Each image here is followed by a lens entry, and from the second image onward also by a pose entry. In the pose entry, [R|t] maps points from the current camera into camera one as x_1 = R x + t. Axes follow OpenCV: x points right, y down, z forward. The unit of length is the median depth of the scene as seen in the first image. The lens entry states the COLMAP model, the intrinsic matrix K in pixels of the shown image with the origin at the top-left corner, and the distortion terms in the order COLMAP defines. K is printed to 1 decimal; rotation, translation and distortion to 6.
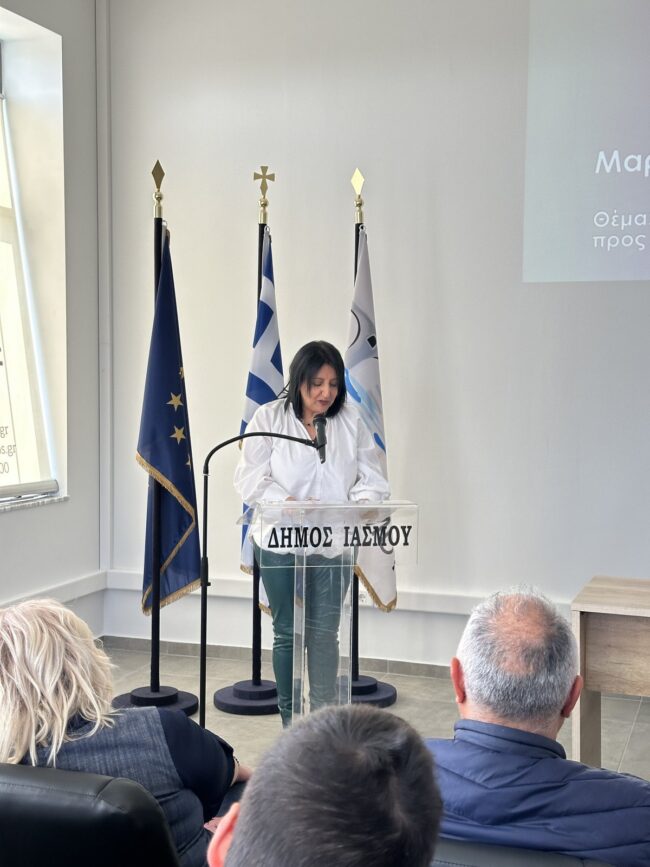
lens RADIAL K [[1198.0, 0, 325.7], [0, 1198.0, 437.8], [0, 0, 1]] dist [0.150555, -0.108661]
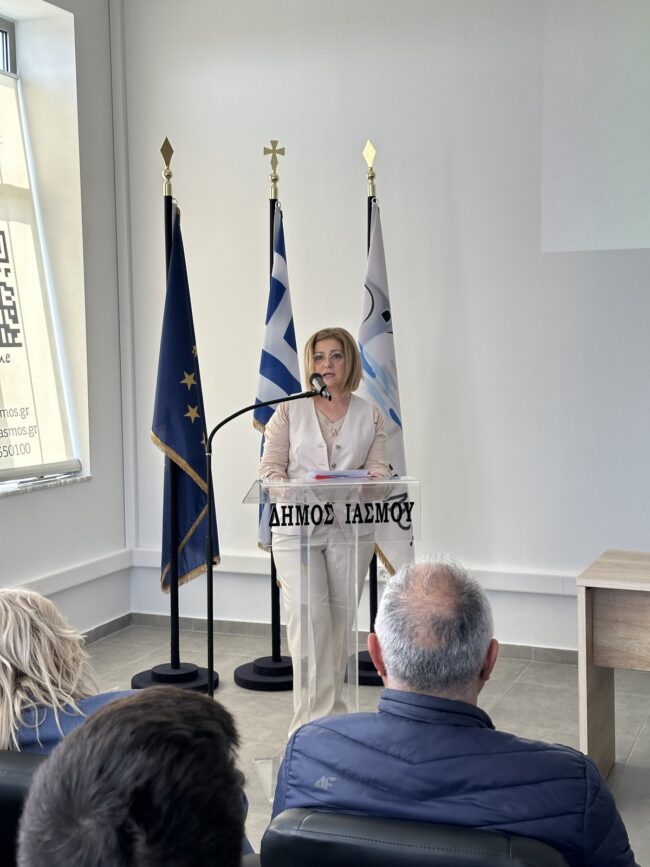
lens RADIAL K [[1198.0, 0, 325.7], [0, 1198.0, 437.8], [0, 0, 1]] dist [0.150555, -0.108661]
pose [[0.998782, -0.015094, -0.046968, 0.034361], [0.016107, 0.999644, 0.021260, -0.001628], [0.046630, -0.021990, 0.998670, 0.005551]]
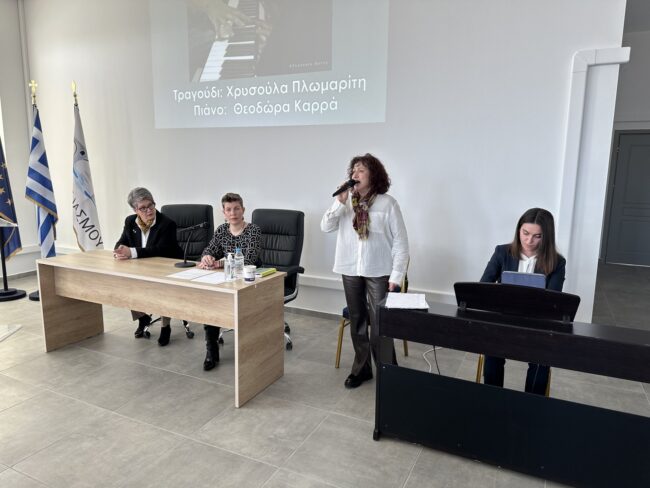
lens RADIAL K [[458.3, 0, 321.9], [0, 458.3, 243.7], [0, 0, 1]] dist [0.034185, -0.042939]
pose [[0.992827, 0.022409, -0.117441, 0.646969], [-0.010672, 0.994967, 0.099631, 0.004520], [0.119083, -0.097663, 0.988069, 0.114023]]
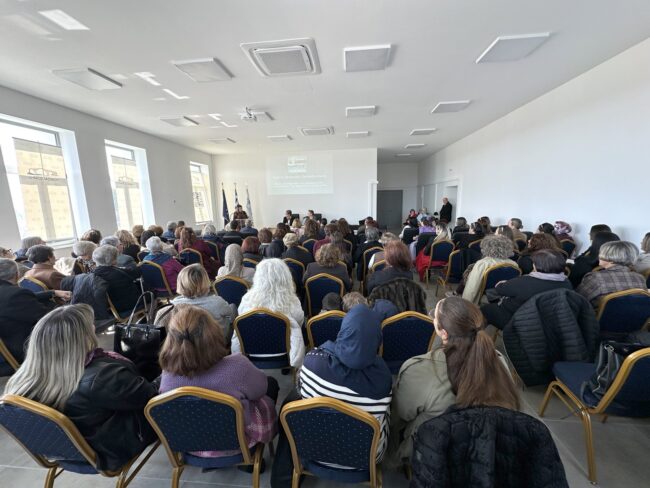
lens RADIAL K [[264.4, 0, 325.0], [0, 264.4, 244.0], [0, 0, 1]] dist [0.000496, 0.000005]
pose [[0.972549, -0.066997, 0.222847, 0.126885], [0.043911, 0.993290, 0.106988, 0.041446], [-0.228520, -0.094266, 0.968965, -1.051985]]
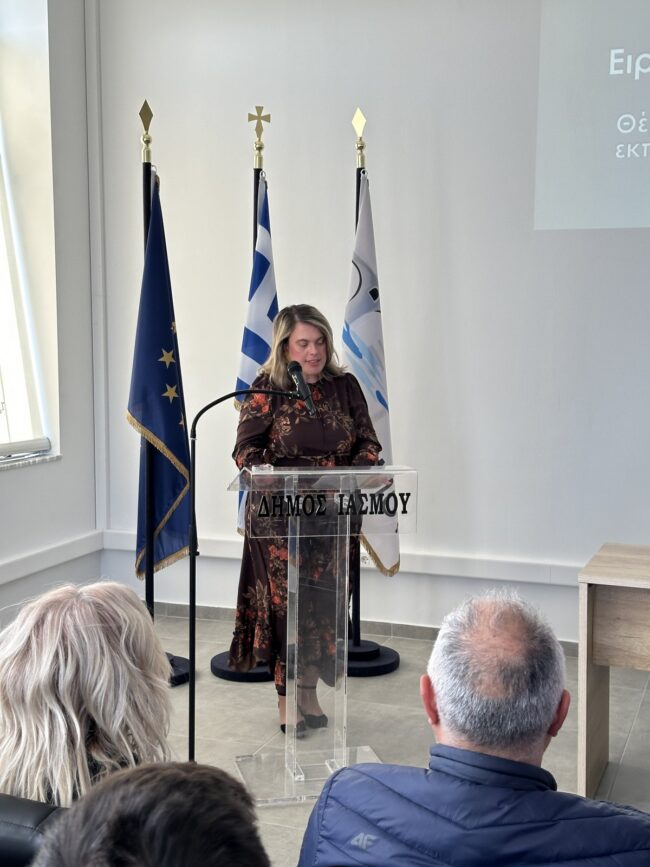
lens RADIAL K [[1197.3, 0, 330.2], [0, 1197.3, 445.3], [0, 0, 1]] dist [0.150390, -0.118394]
pose [[0.999946, -0.001369, -0.010346, 0.013786], [0.001902, 0.998666, 0.051597, -0.009855], [0.010262, -0.051614, 0.998614, 0.044232]]
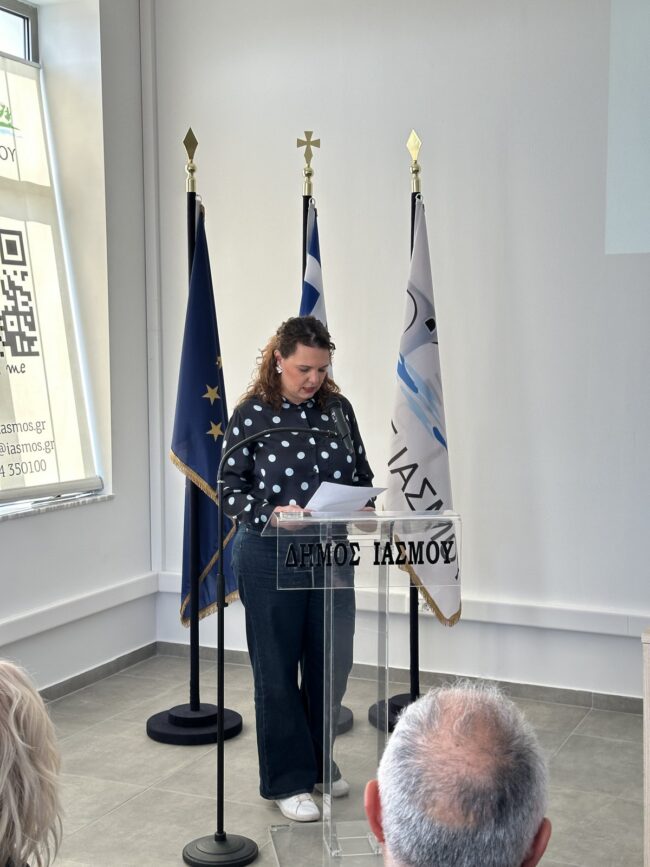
lens RADIAL K [[1198.0, 0, 325.7], [0, 1198.0, 437.8], [0, 0, 1]] dist [0.150555, -0.108661]
pose [[0.995108, -0.005468, -0.098646, 0.049506], [0.007256, 0.999816, 0.017781, -0.012581], [0.098530, -0.018410, 0.994964, 0.100147]]
